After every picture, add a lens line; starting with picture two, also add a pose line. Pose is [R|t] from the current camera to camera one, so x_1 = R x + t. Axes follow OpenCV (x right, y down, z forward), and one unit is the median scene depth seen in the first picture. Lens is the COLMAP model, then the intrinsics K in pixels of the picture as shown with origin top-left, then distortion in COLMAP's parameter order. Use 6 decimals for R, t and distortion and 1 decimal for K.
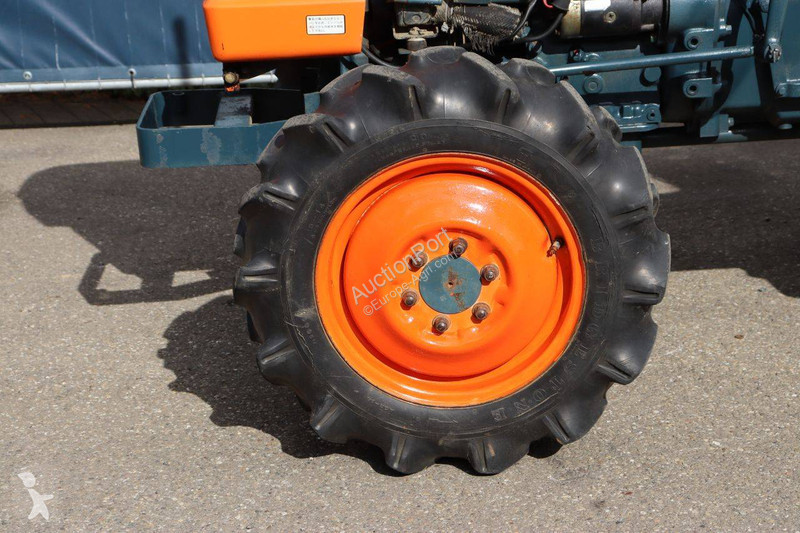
lens RADIAL K [[1605.8, 0, 400.0], [0, 1605.8, 266.5], [0, 0, 1]] dist [0.020599, 2.854108]
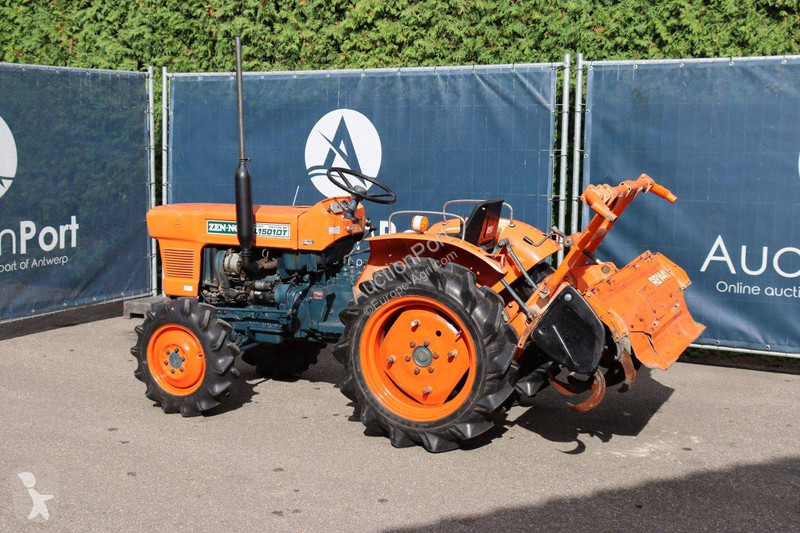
lens RADIAL K [[1087.4, 0, 400.0], [0, 1087.4, 266.5], [0, 0, 1]] dist [-0.001363, 0.362578]
pose [[0.893098, 0.115998, -0.434649, 1.390230], [-0.184856, 0.975473, -0.119503, 0.004244], [0.410126, 0.187076, 0.892636, -0.952026]]
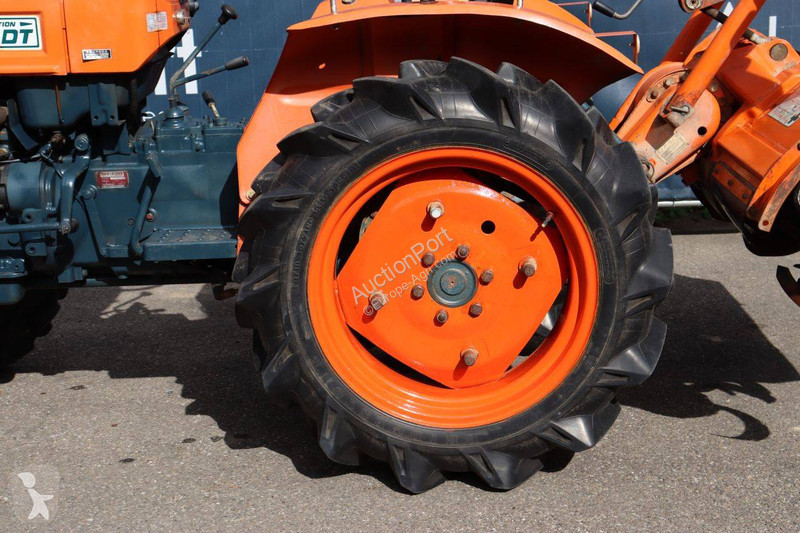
lens RADIAL K [[1458.2, 0, 400.0], [0, 1458.2, 266.5], [0, 0, 1]] dist [0.250437, 0.092625]
pose [[0.999034, 0.020816, -0.038710, 0.566256], [-0.023641, 0.996977, -0.074014, -0.005582], [0.037052, 0.074857, 0.996506, -0.300431]]
